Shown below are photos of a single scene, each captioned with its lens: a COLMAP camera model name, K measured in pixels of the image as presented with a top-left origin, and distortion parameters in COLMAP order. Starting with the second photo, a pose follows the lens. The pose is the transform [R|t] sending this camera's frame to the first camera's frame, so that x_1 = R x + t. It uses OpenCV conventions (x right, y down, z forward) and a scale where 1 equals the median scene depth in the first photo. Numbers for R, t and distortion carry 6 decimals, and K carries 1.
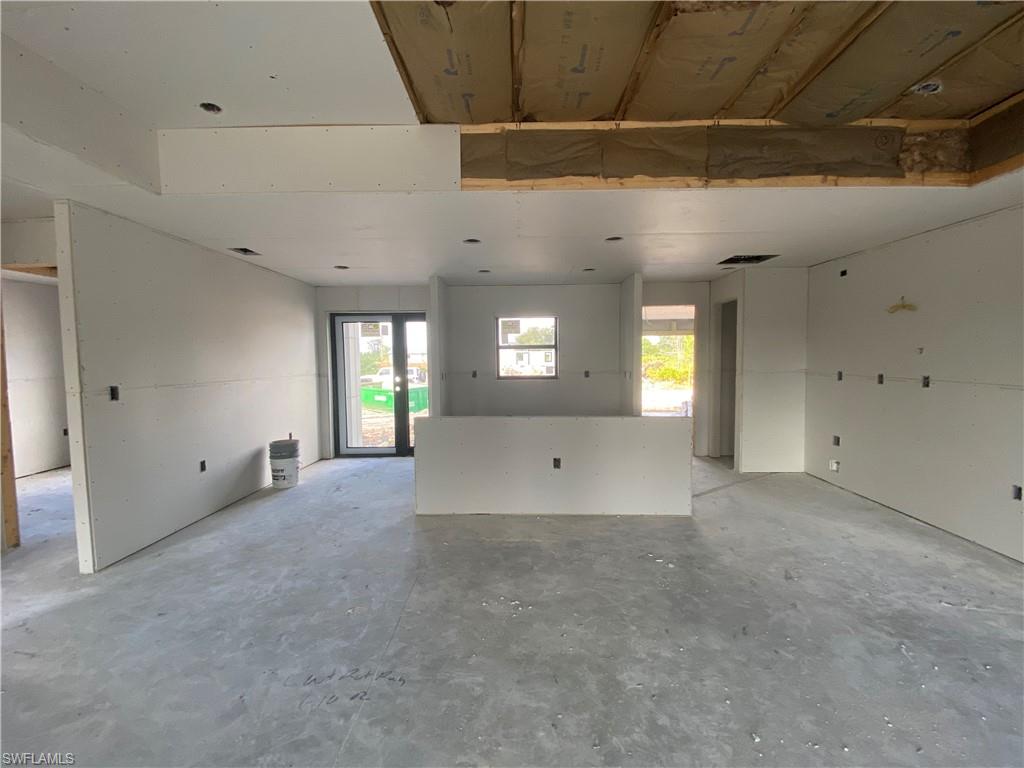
lens RADIAL K [[449.2, 0, 515.8], [0, 449.2, 382.5], [0, 0, 1]] dist [-0.001097, -0.006263]
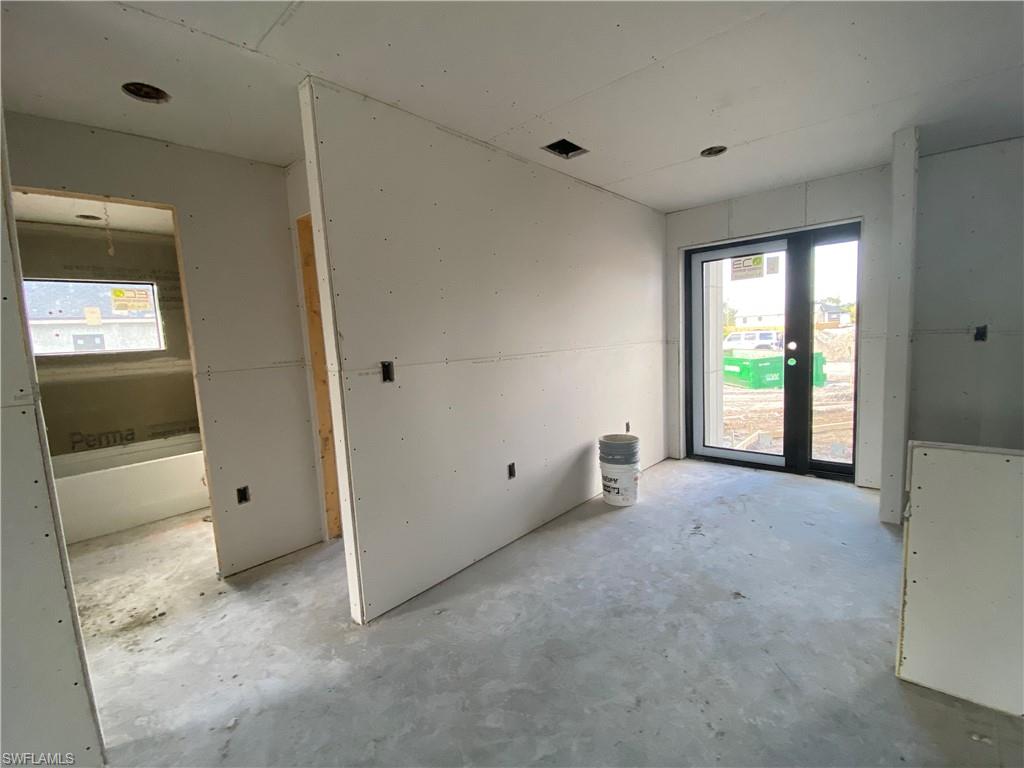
lens RADIAL K [[449.2, 0, 510.1], [0, 449.2, 383.3], [0, 0, 1]] dist [-0.001097, -0.006263]
pose [[0.743806, 0.045682, -0.666833, -0.189058], [0.005466, 0.997213, 0.074412, -0.005211], [0.668374, -0.058993, 0.741483, 0.392587]]
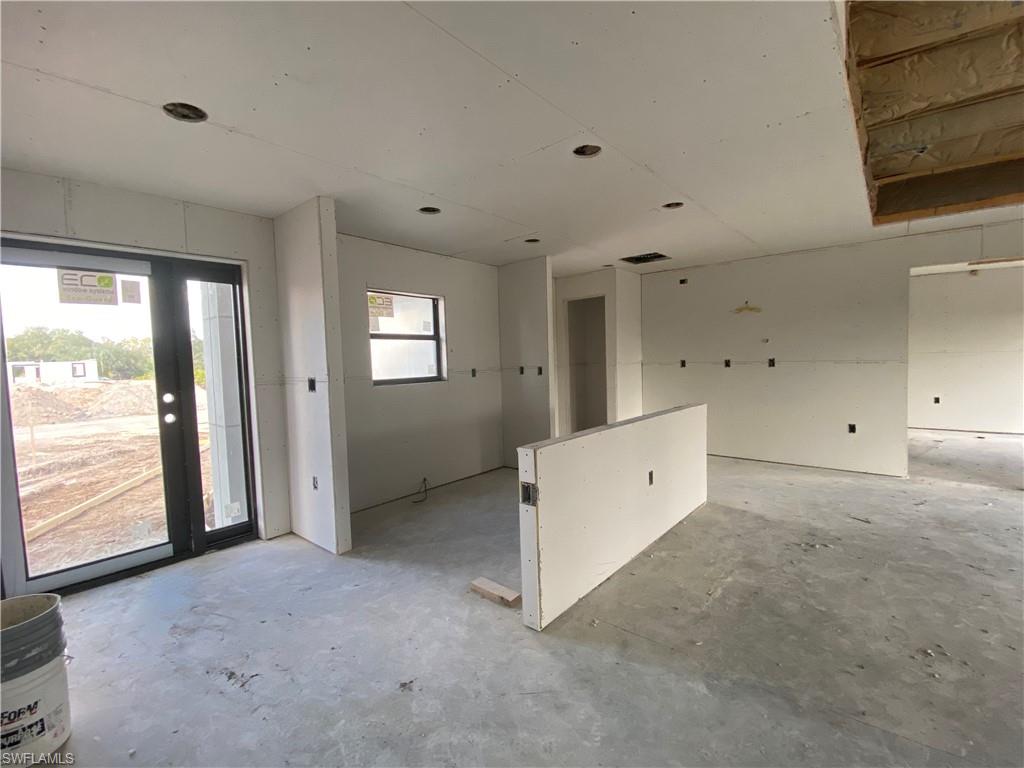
lens RADIAL K [[449.2, 0, 516.9], [0, 449.2, 381.2], [0, 0, 1]] dist [-0.001097, -0.006263]
pose [[0.640239, -0.047431, 0.766710, -0.522190], [0.066636, 0.997759, 0.006080, -0.004492], [-0.765280, 0.047198, 0.641965, 0.548791]]
